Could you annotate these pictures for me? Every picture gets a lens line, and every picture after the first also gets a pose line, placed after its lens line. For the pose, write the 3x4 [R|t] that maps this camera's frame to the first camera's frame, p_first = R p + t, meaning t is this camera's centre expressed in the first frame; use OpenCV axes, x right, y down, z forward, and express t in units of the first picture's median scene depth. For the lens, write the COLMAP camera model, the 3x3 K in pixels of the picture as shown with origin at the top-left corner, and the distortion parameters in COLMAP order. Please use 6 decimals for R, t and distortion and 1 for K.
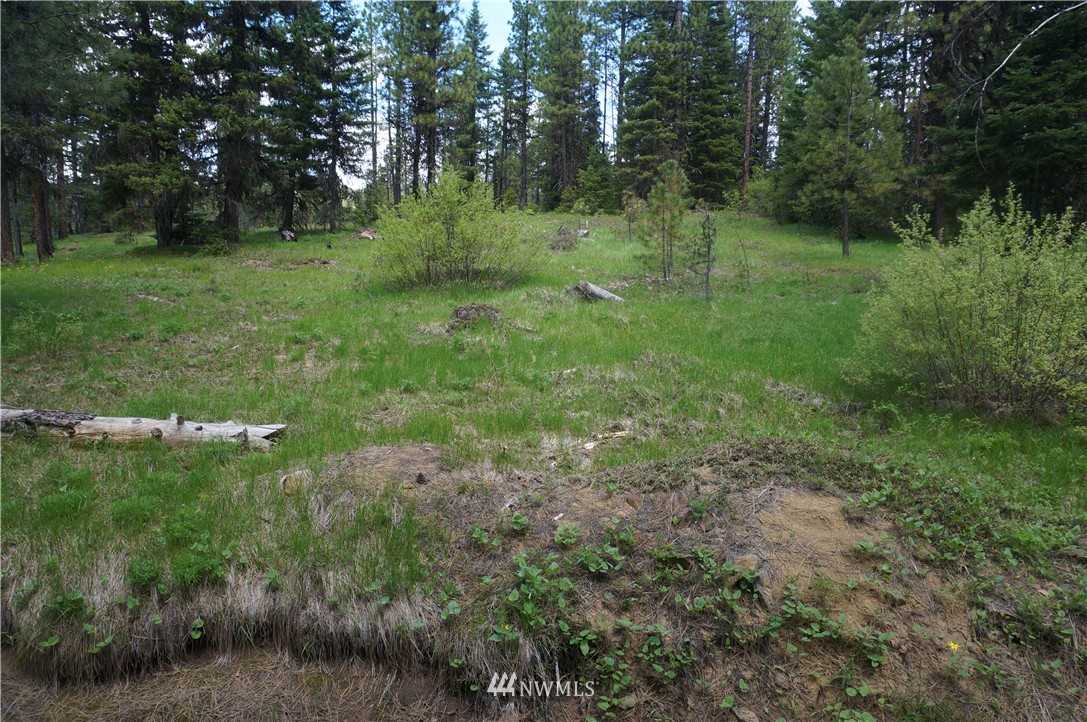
lens RADIAL K [[745.8, 0, 542.6], [0, 745.8, 361.4], [0, 0, 1]] dist [-0.008269, 0.014045]
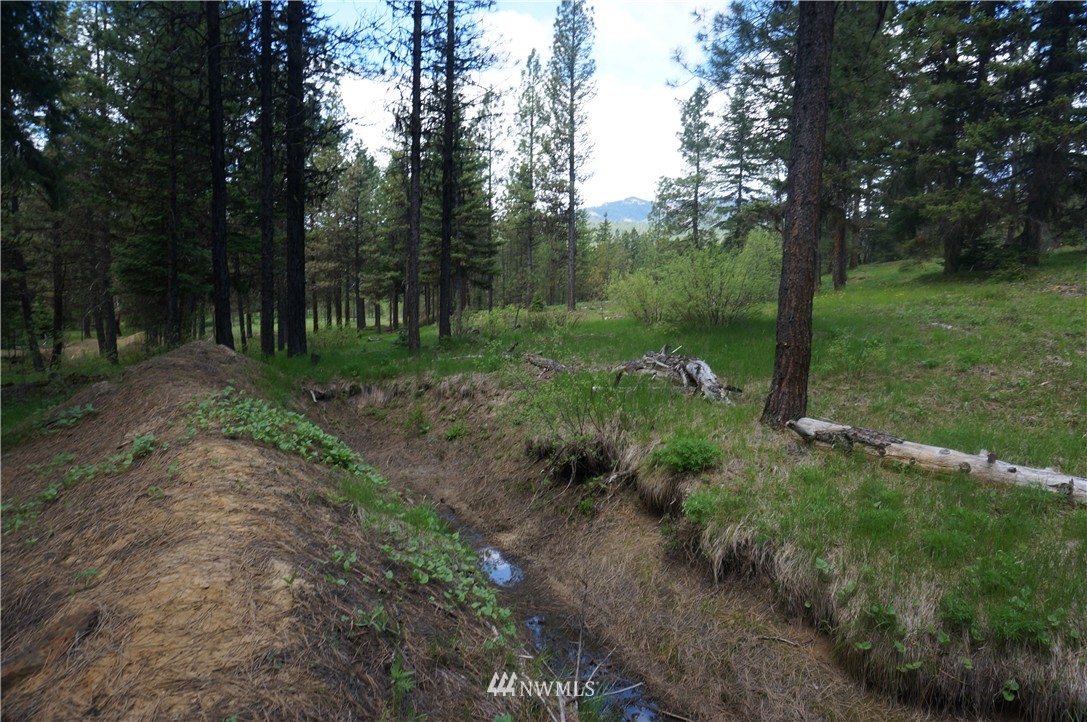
lens RADIAL K [[745.8, 0, 546.9], [0, 745.8, 364.2], [0, 0, 1]] dist [-0.008269, 0.014045]
pose [[0.579717, 0.064994, -0.812222, -0.038212], [-0.090086, 0.995815, 0.015387, -0.002917], [0.809823, 0.064250, 0.583146, -0.015086]]
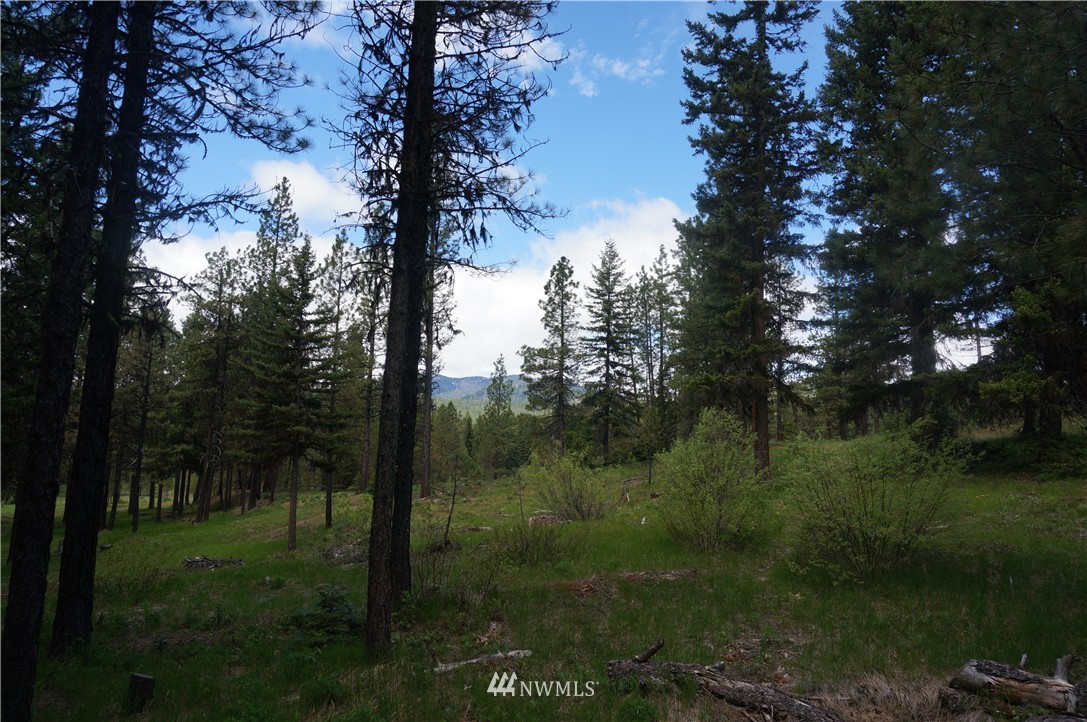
lens RADIAL K [[745.8, 0, 545.0], [0, 745.8, 368.1], [0, 0, 1]] dist [-0.008269, 0.014045]
pose [[0.774823, -0.088703, -0.625925, -2.758922], [-0.075377, 0.970081, -0.230783, -0.282271], [0.627669, 0.225996, 0.744955, 0.652585]]
